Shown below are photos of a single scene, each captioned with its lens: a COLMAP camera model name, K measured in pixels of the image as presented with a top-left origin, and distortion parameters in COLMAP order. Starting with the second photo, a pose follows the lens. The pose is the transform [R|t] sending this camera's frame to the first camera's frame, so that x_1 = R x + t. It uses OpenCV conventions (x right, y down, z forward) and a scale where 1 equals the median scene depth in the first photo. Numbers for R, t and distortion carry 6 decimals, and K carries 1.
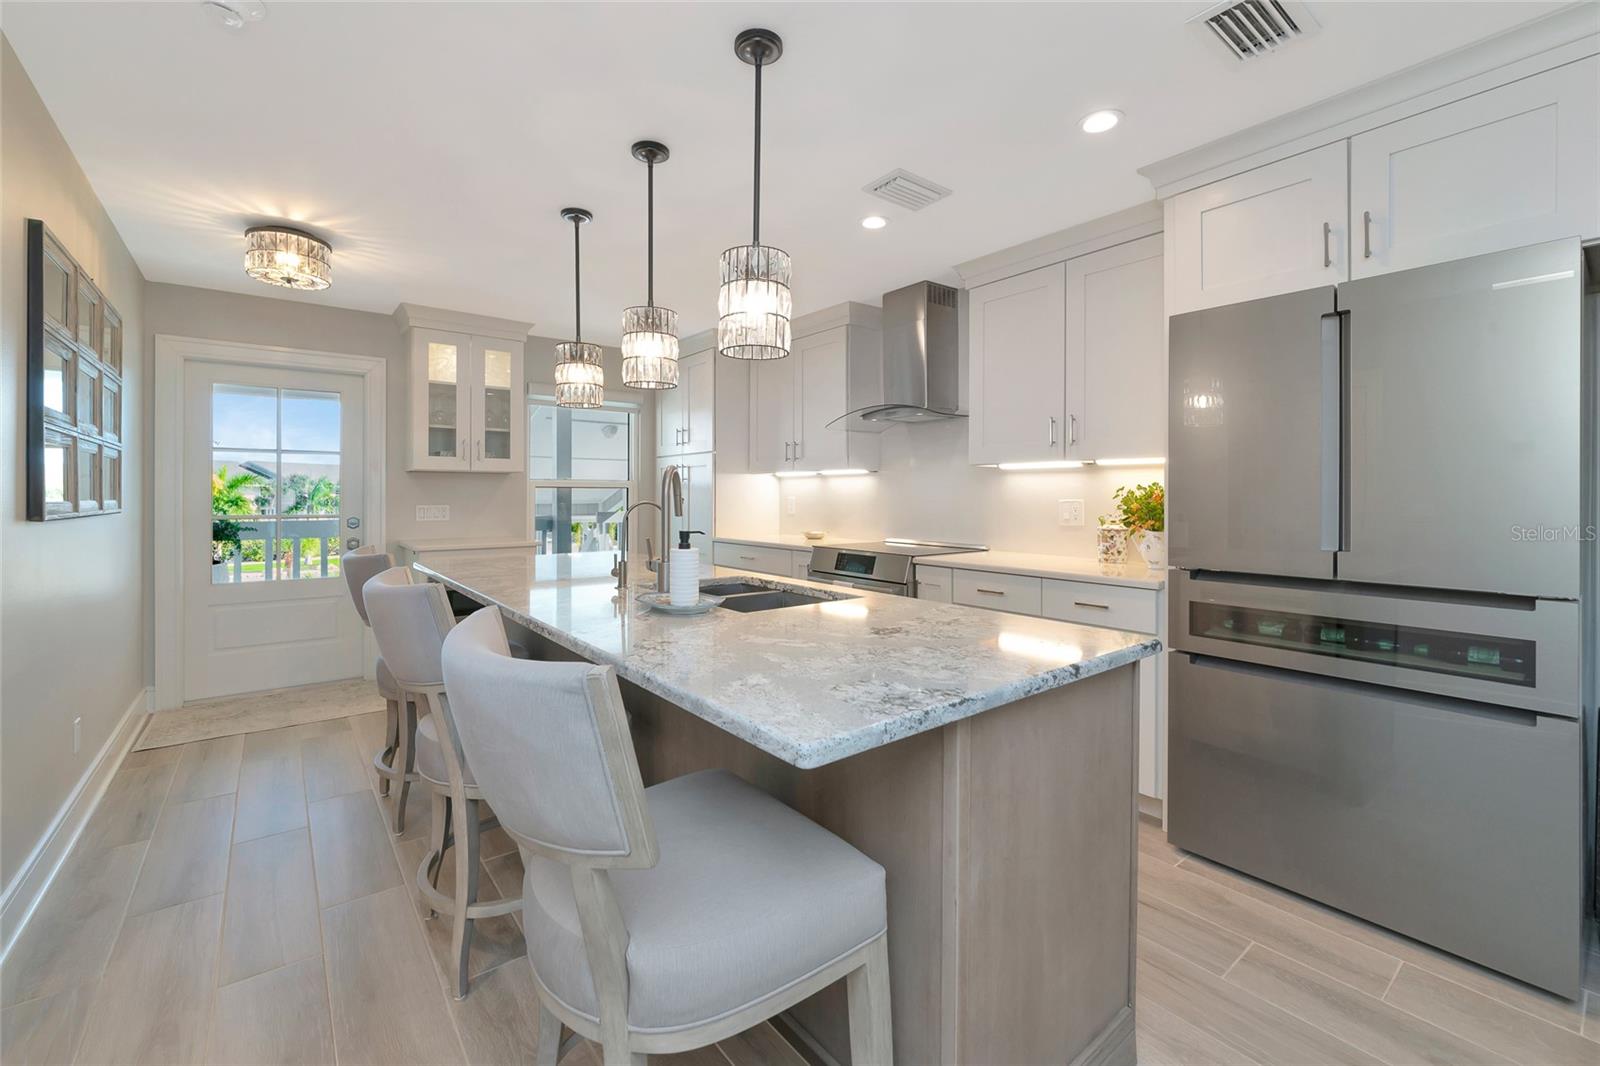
lens RADIAL K [[667.5, 0, 789.1], [0, 667.5, 502.5], [0, 0, 1]] dist [0.001591, 0.000841]
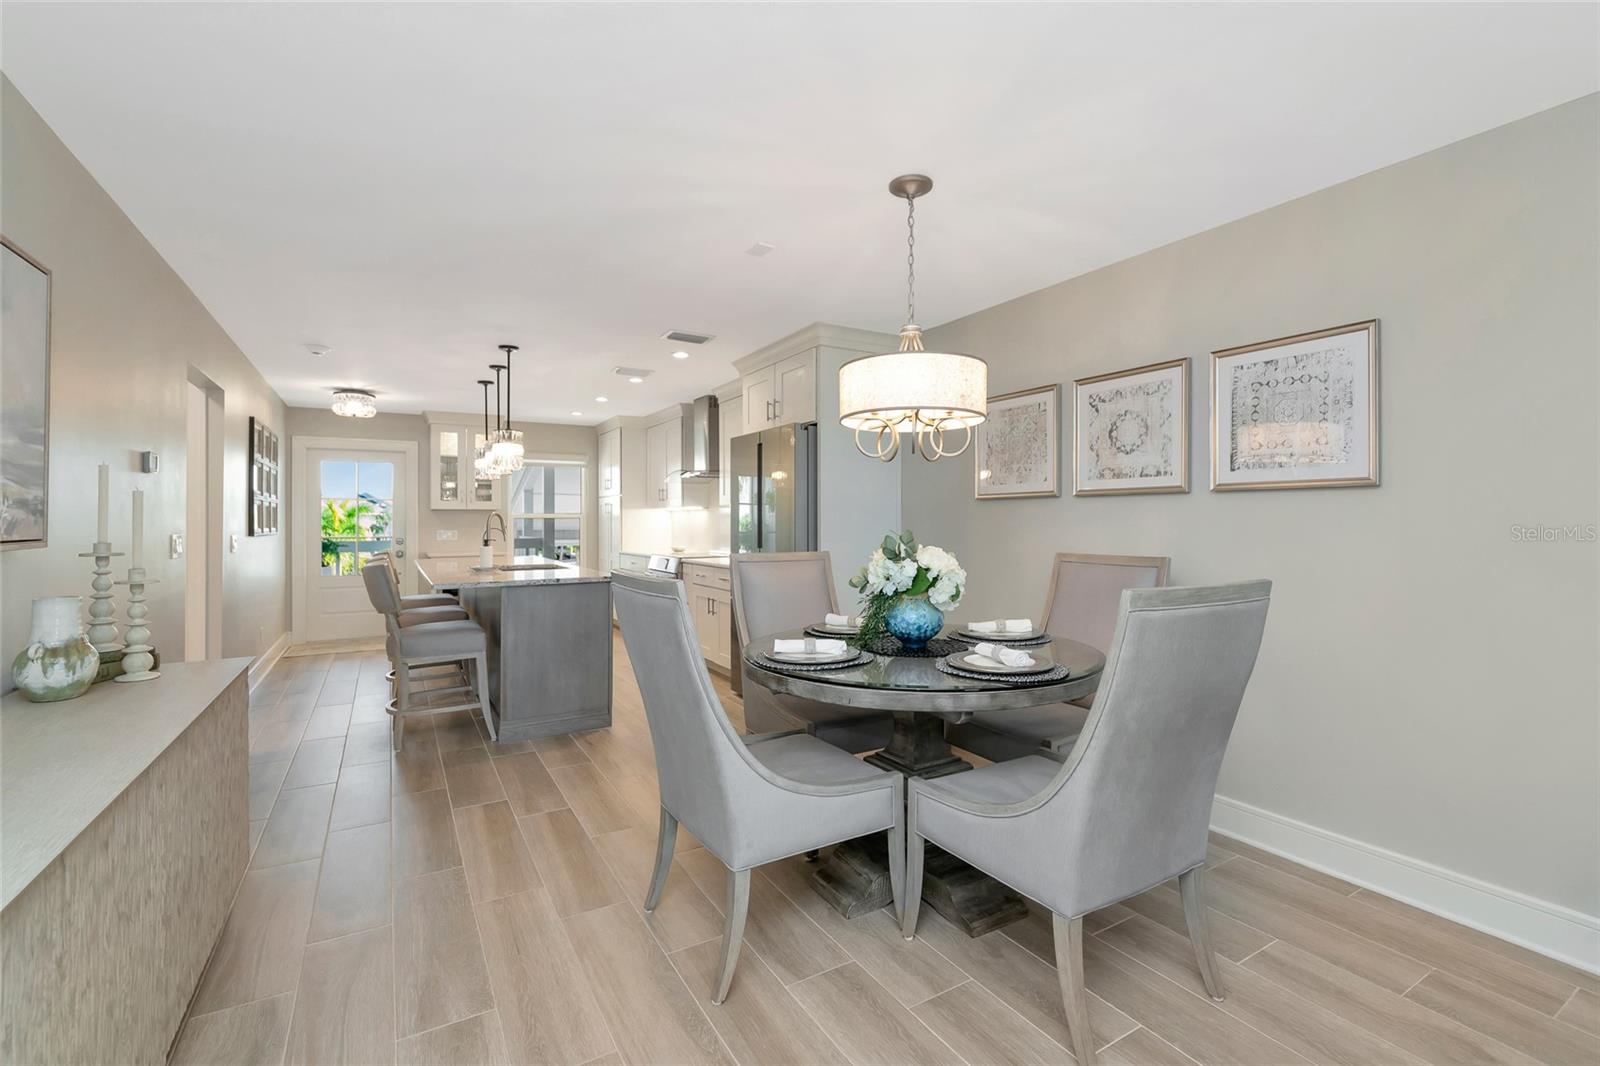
lens RADIAL K [[708.5, 0, 801.6], [0, 708.5, 524.6], [0, 0, 1]] dist [0.000617, -0.000124]
pose [[0.991417, -0.004614, -0.130654, 0.562437], [0.003972, 0.999979, -0.005176, 0.001965], [0.130675, 0.004612, 0.991414, -0.606815]]
